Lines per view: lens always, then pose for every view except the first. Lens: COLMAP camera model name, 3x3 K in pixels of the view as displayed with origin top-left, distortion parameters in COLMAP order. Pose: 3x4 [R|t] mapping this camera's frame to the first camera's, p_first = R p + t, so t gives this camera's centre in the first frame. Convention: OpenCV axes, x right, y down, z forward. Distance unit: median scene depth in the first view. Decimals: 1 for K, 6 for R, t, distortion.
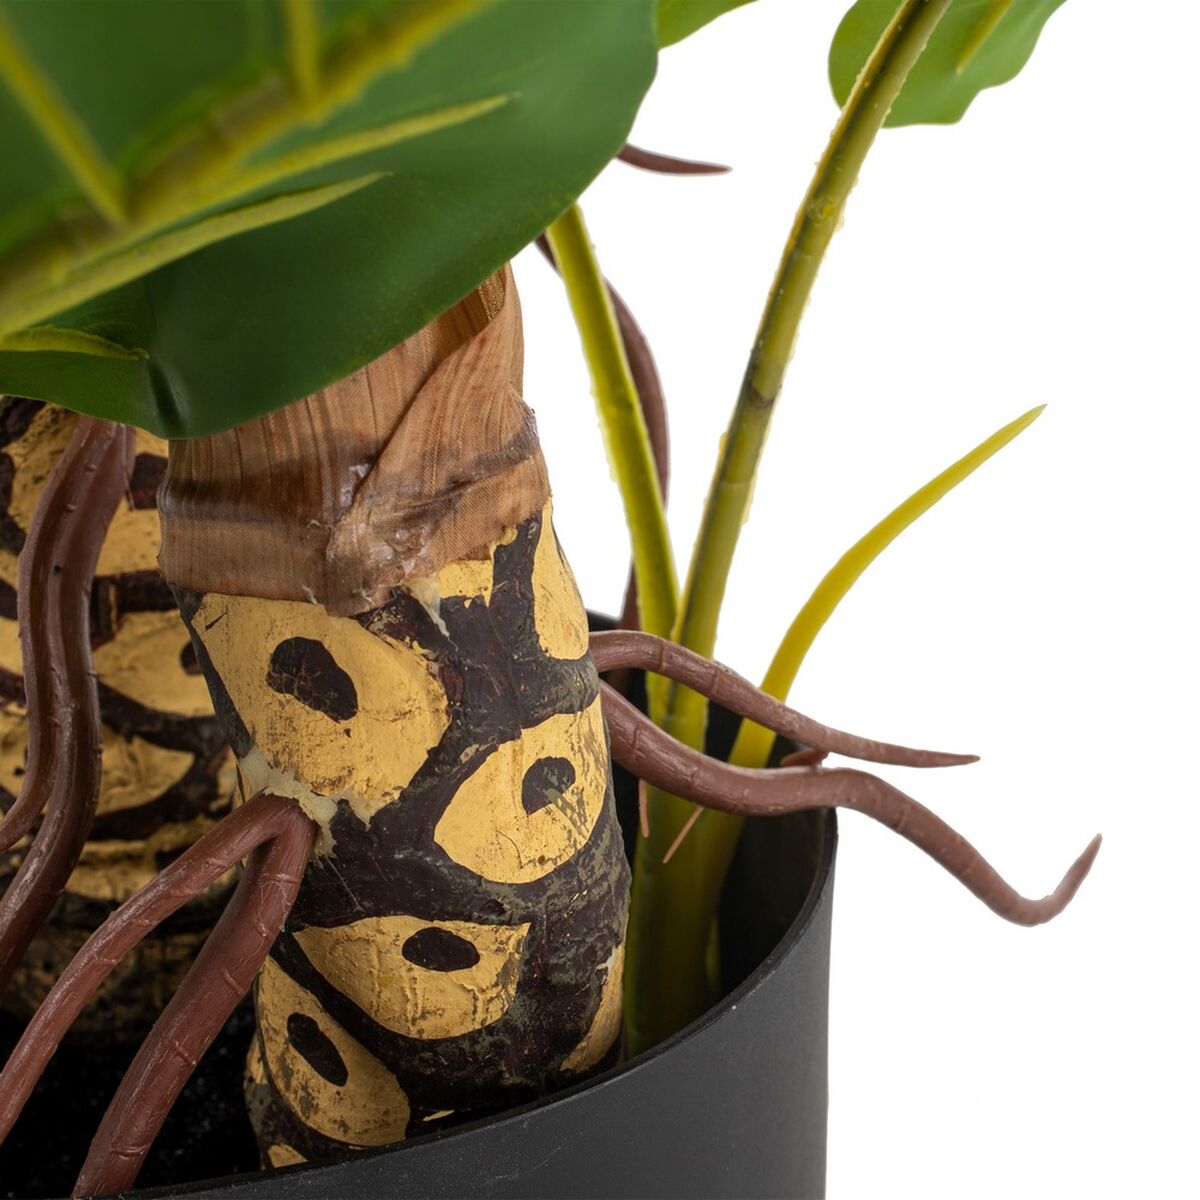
lens RADIAL K [[2802.9, 0, 600.2], [0, 2802.9, 599.3], [0, 0, 1]] dist [-0.026247, 0.000000]
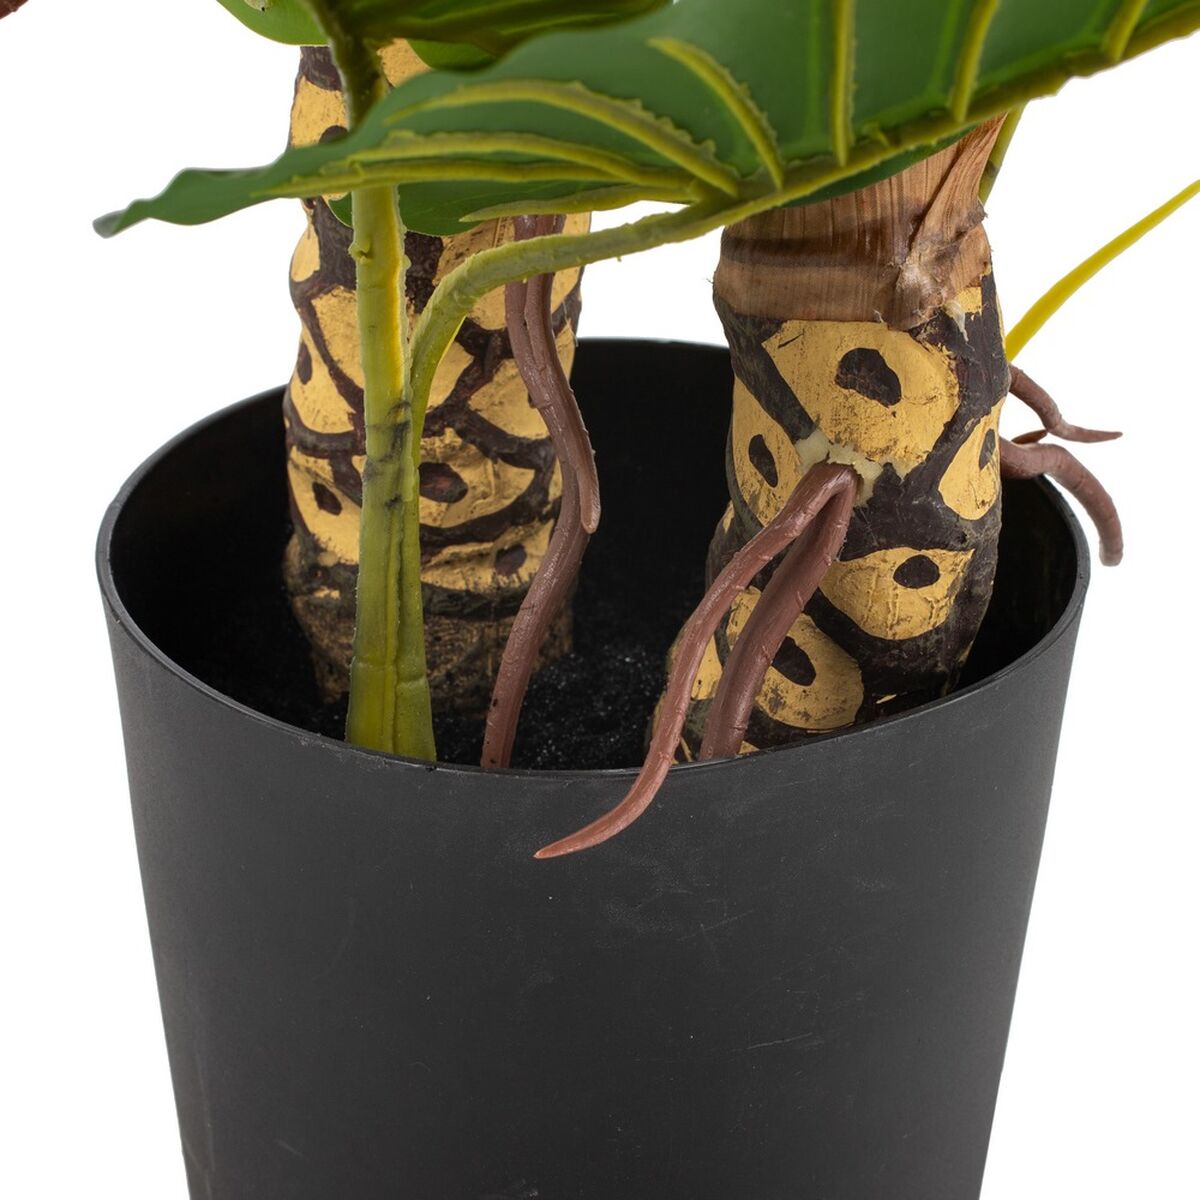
lens RADIAL K [[2802.9, 0, 599.8], [0, 2802.9, 600.4], [0, 0, 1]] dist [-0.026247, 0.000000]
pose [[0.973227, -0.073214, 0.217873, -0.522370], [0.057075, 0.995201, 0.079476, 0.019351], [-0.222647, -0.064913, 0.972736, -0.327193]]
